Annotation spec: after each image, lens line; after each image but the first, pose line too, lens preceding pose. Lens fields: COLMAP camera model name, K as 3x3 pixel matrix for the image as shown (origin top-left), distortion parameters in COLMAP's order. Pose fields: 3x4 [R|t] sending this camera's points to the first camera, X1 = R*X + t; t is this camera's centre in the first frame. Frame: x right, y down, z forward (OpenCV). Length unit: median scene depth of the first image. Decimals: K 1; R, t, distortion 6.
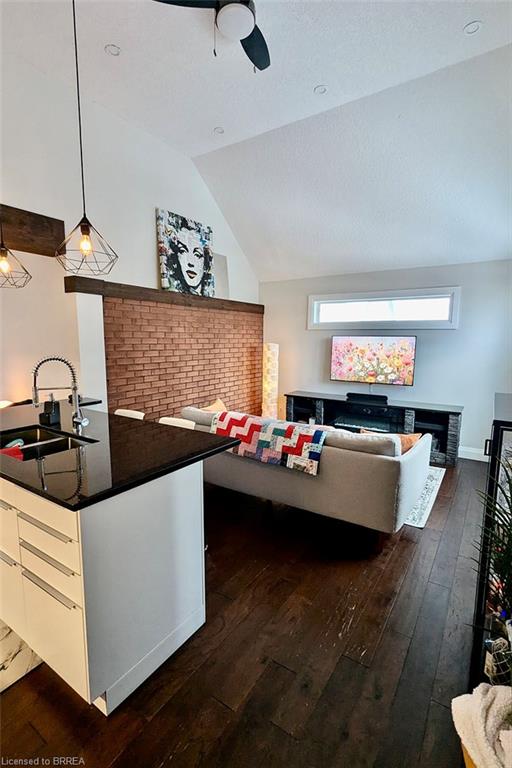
lens RADIAL K [[366.8, 0, 260.1], [0, 366.8, 383.5], [0, 0, 1]] dist [-0.013258, -0.000276]
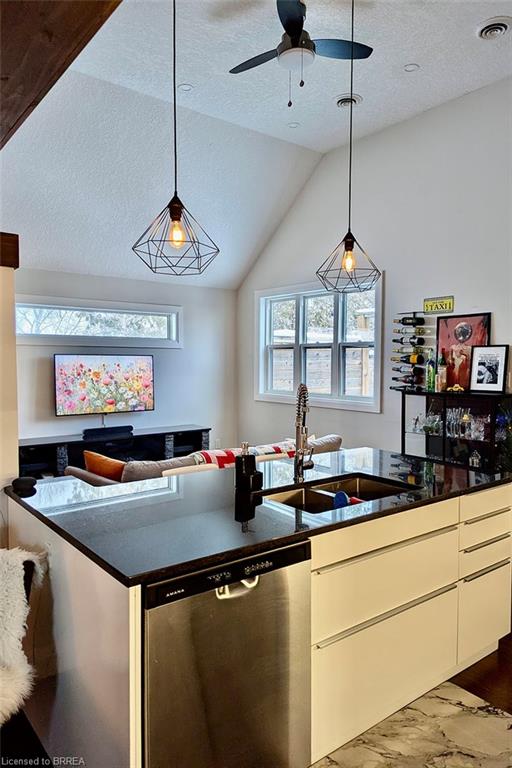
lens RADIAL K [[541.6, 0, 259.3], [0, 541.6, 383.3], [0, 0, 1]] dist [0.024314, -0.012560]
pose [[0.285064, -0.047966, 0.957308, -0.760198], [0.112543, 0.993514, 0.016268, -0.049405], [-0.951879, 0.103101, 0.288613, 0.341535]]
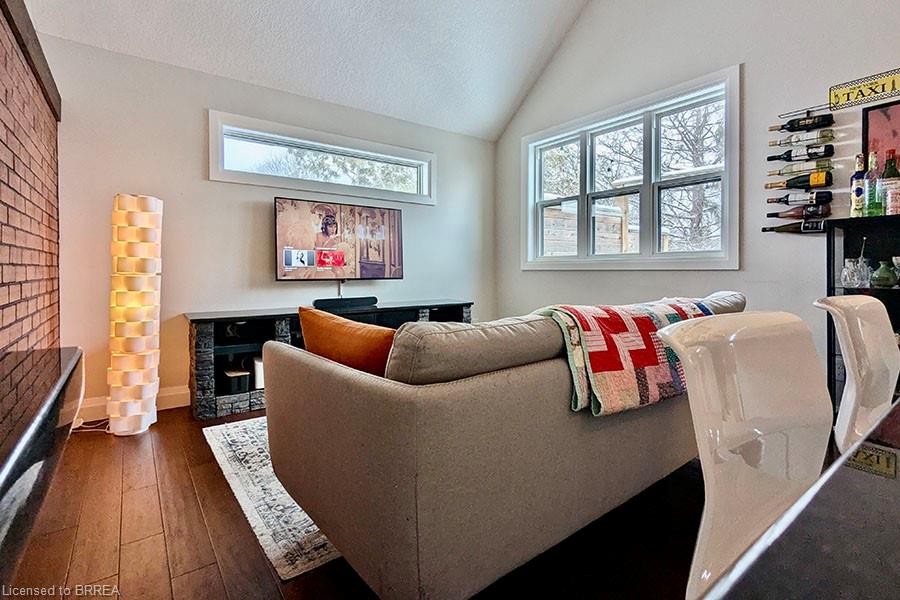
lens RADIAL K [[429.8, 0, 444.5], [0, 429.8, 267.1], [0, 0, 1]] dist [-0.013258, -0.000276]
pose [[0.322896, -0.000965, 0.946434, -0.338150], [0.118193, 0.992212, -0.039312, 0.026377], [-0.939025, 0.124556, 0.320496, 0.623808]]
